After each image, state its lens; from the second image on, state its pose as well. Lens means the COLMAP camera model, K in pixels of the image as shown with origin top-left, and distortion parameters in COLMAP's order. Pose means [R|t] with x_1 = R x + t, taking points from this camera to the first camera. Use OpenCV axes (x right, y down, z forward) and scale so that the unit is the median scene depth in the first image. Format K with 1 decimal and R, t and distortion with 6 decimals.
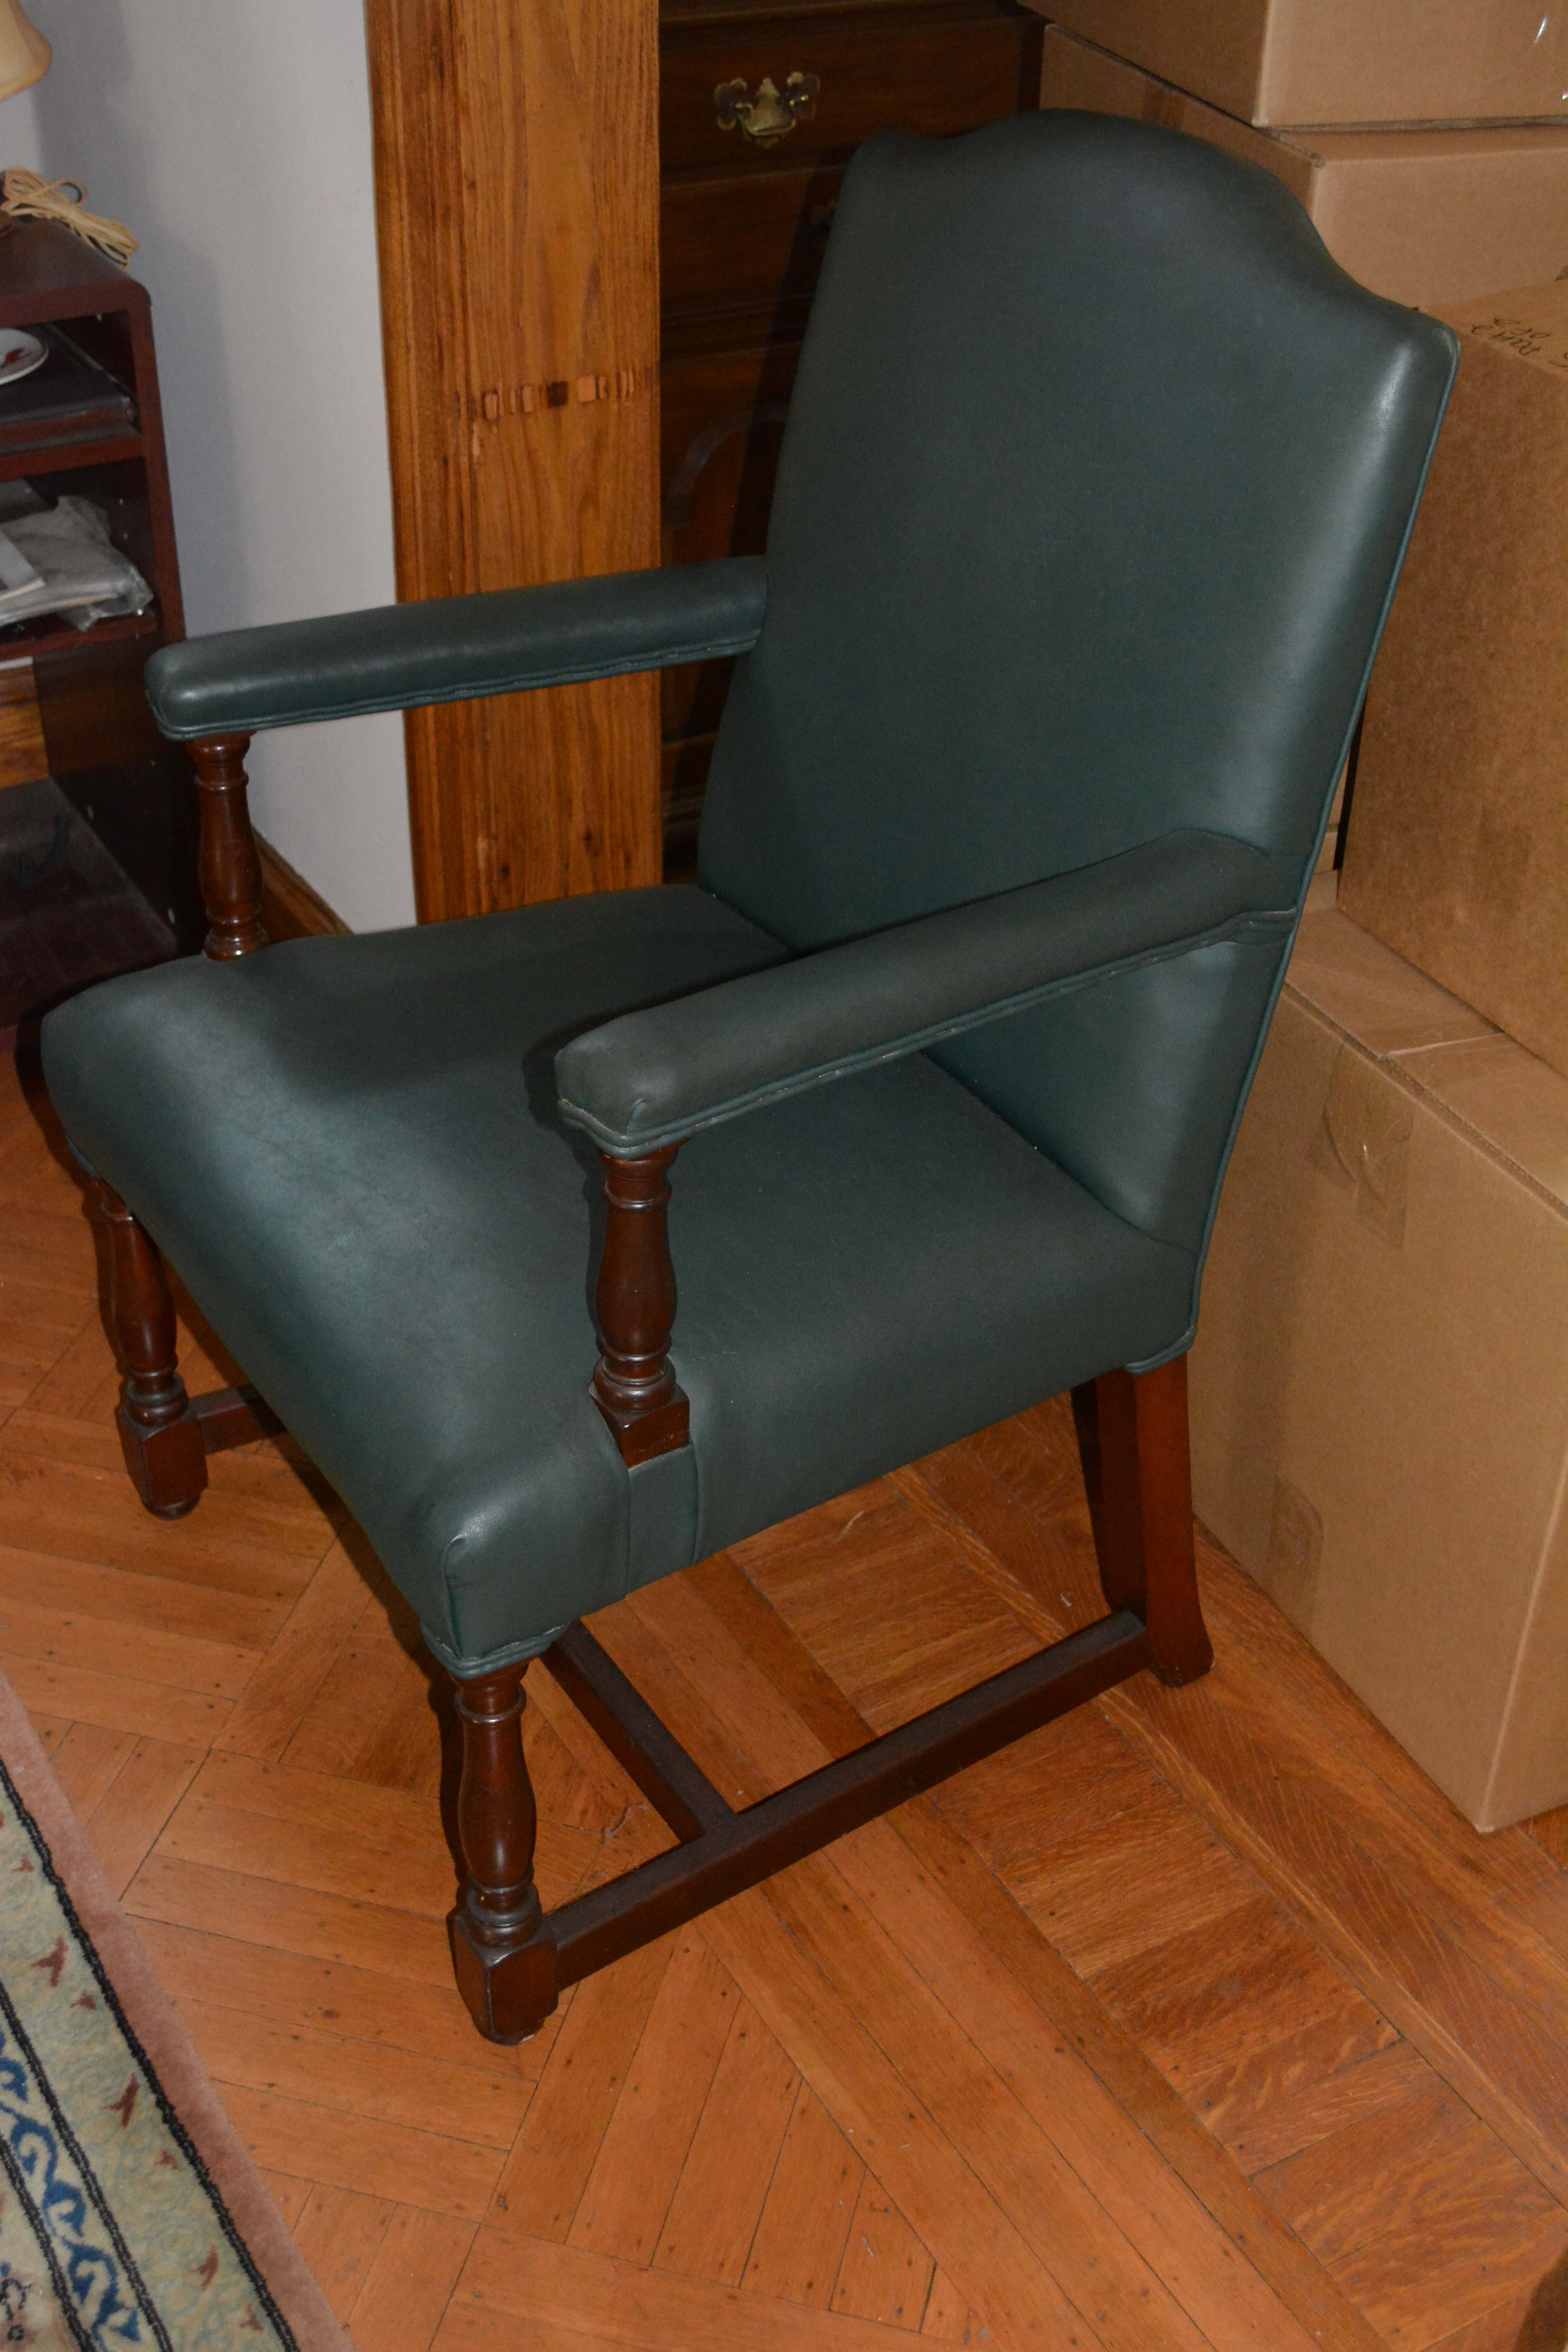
lens RADIAL K [[2653.1, 0, 786.9], [0, 2653.1, 1165.8], [0, 0, 1]] dist [-0.052567, 0.000000]
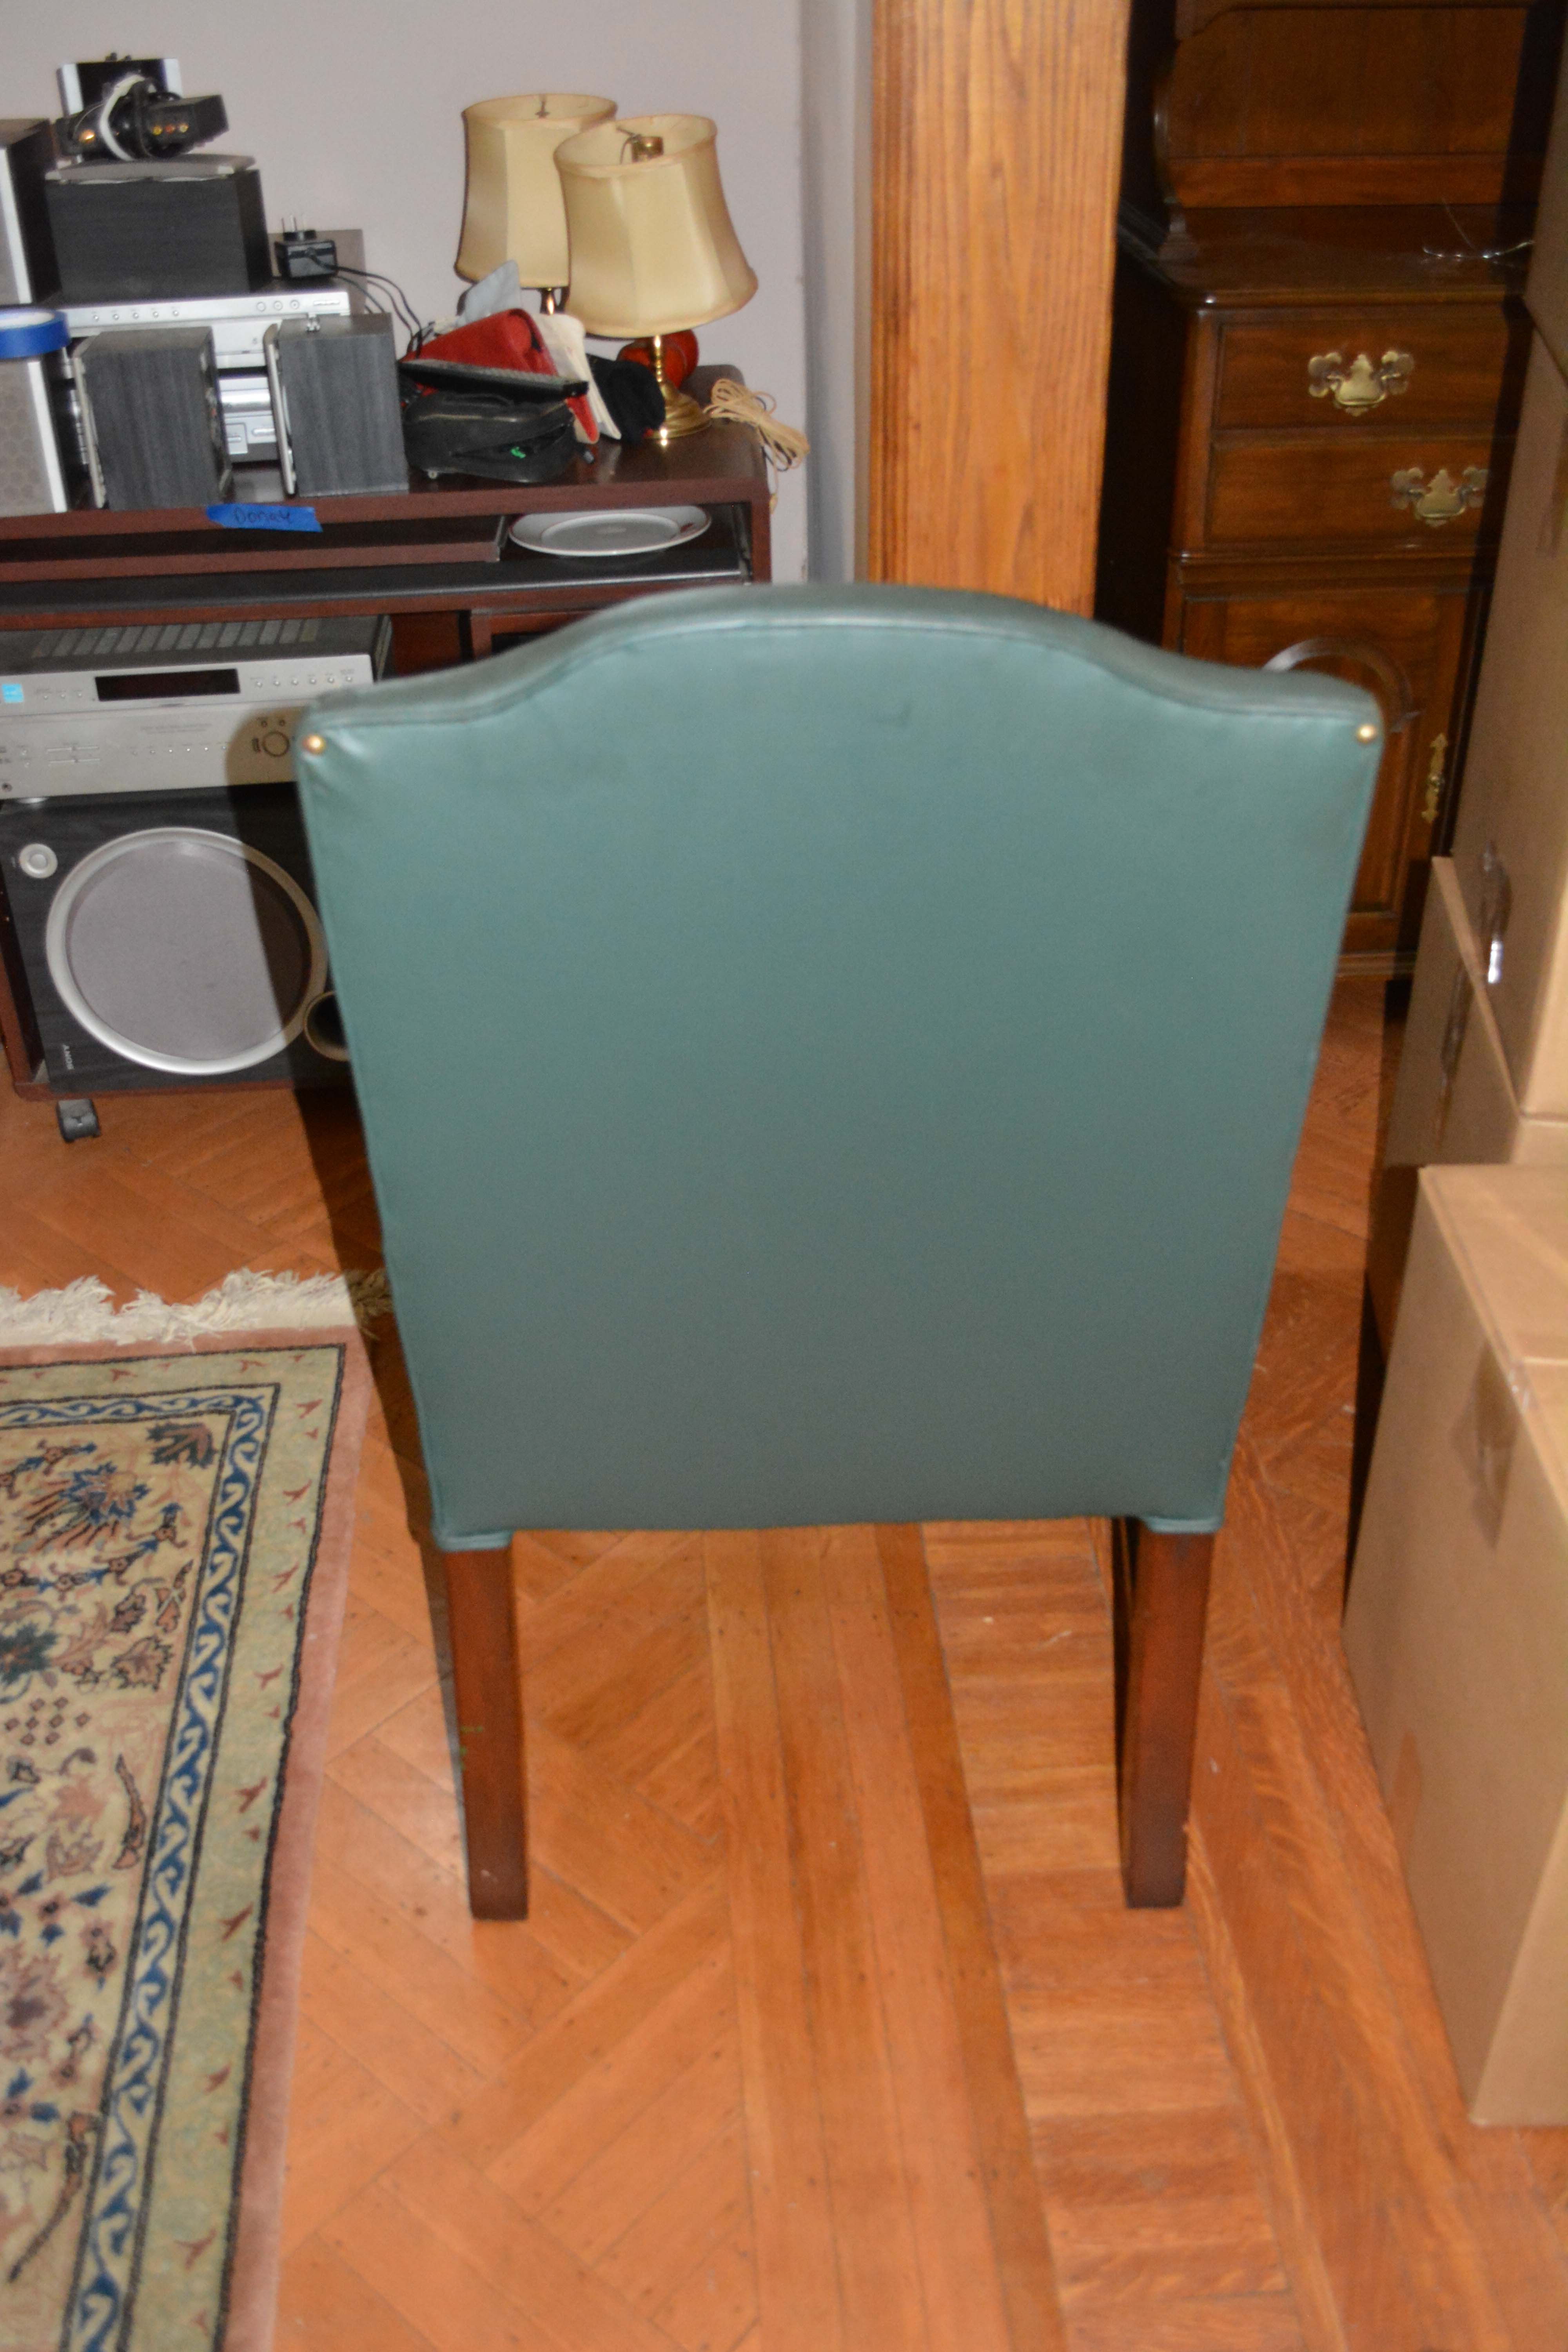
lens RADIAL K [[2097.8, 0, 788.7], [0, 2097.8, 1169.6], [0, 0, 1]] dist [-0.071514, 0.006317]
pose [[0.898178, 0.216094, -0.382857, 0.263628], [-0.216401, 0.975364, 0.042845, -0.086913], [0.382684, 0.044369, 0.922813, 0.162149]]
